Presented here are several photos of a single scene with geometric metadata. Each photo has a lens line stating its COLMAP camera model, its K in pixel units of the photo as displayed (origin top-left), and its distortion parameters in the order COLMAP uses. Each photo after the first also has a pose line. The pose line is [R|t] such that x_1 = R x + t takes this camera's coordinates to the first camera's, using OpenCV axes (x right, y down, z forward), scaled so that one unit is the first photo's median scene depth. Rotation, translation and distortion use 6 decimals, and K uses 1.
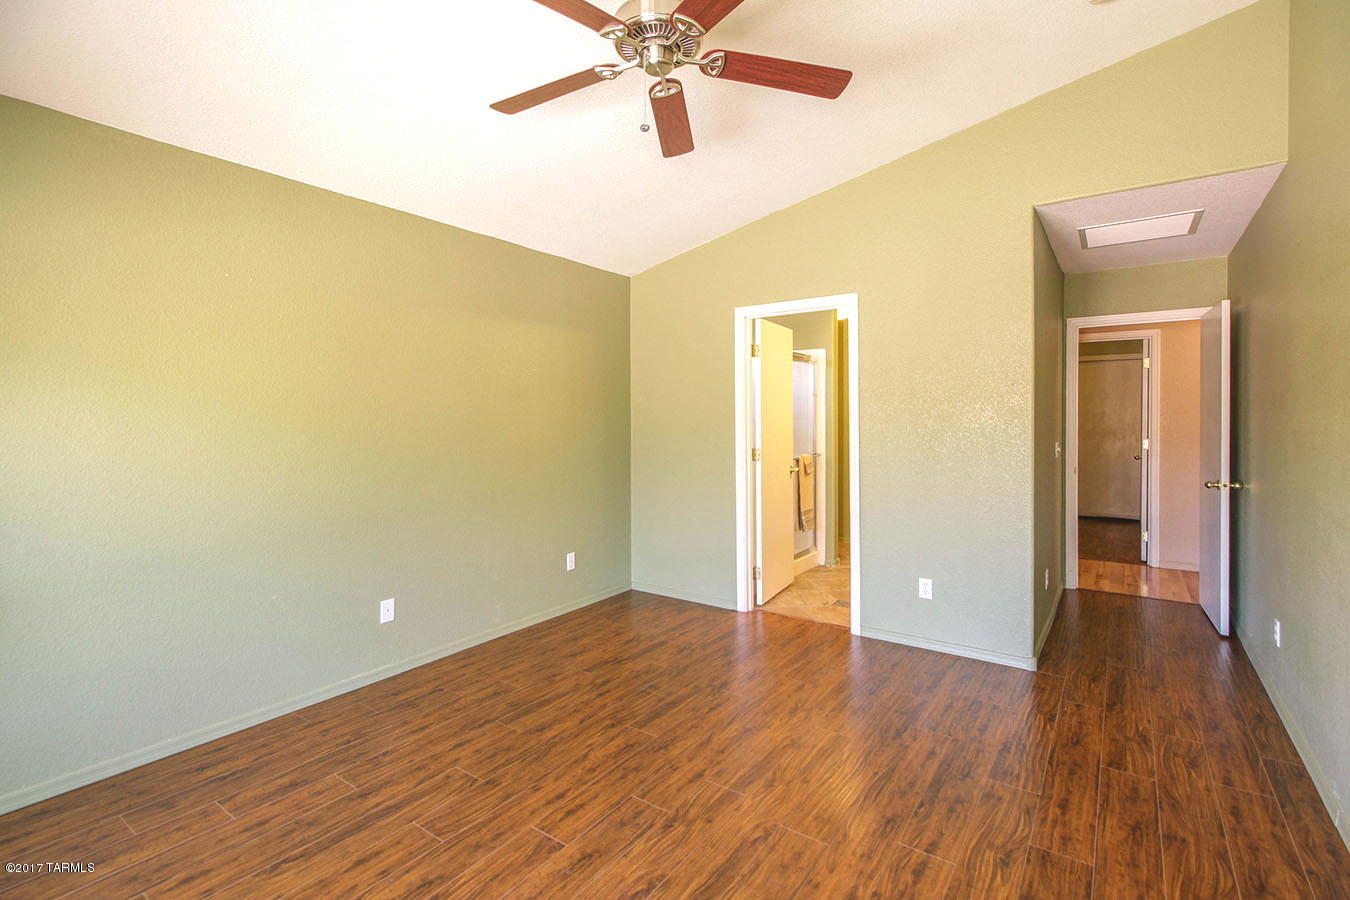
lens RADIAL K [[622.2, 0, 675.0], [0, 622.2, 440.3], [0, 0, 1]] dist [0.001704, -0.000228]
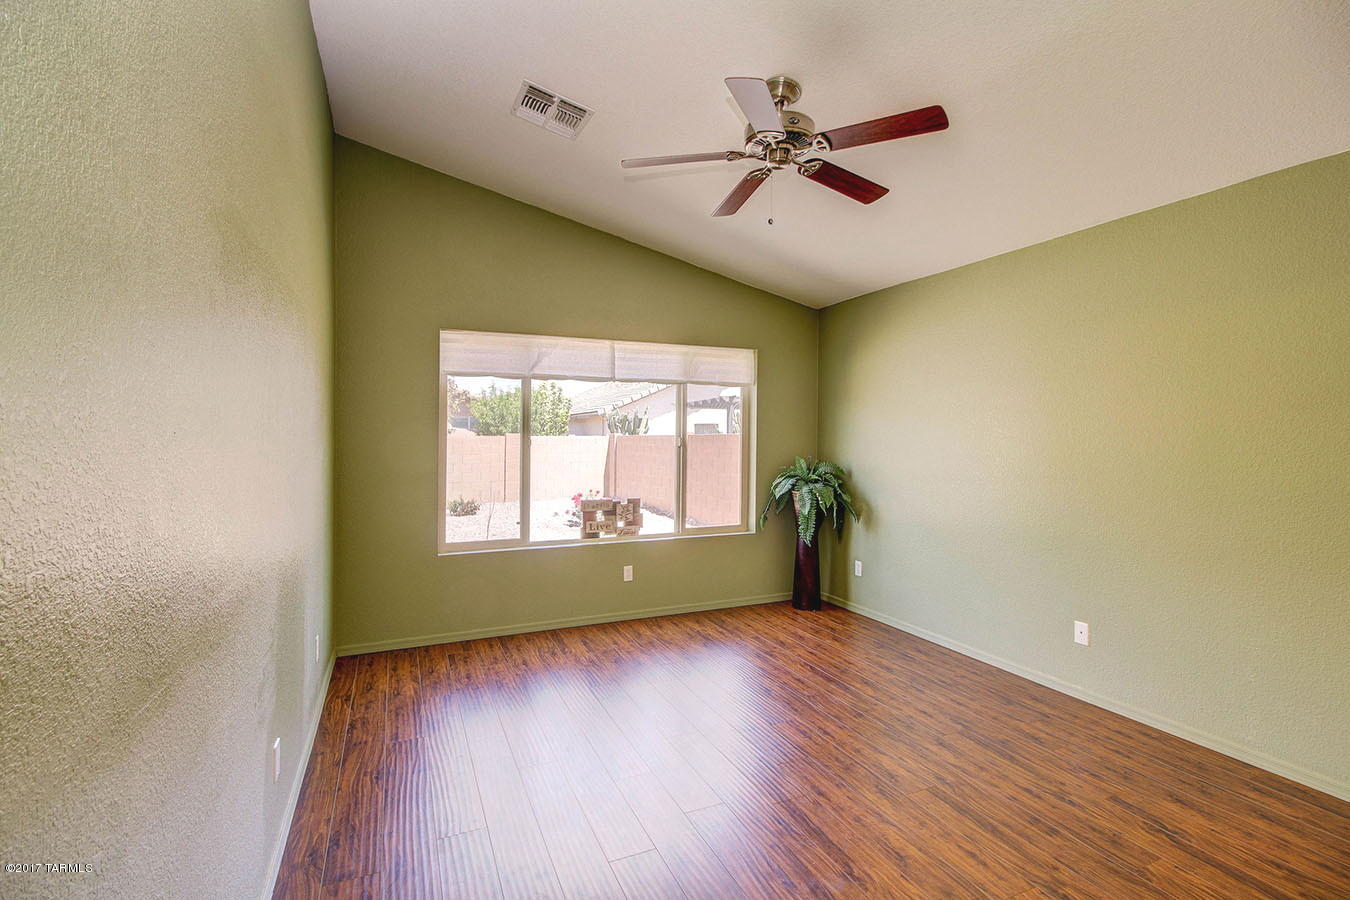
lens RADIAL K [[622.2, 0, 674.7], [0, 622.2, 442.6], [0, 0, 1]] dist [0.001704, -0.000228]
pose [[-0.509354, 0.014003, -0.860443, 0.906302], [-0.027495, 0.999092, 0.032536, -0.069162], [0.860118, 0.040231, -0.508506, 1.109748]]
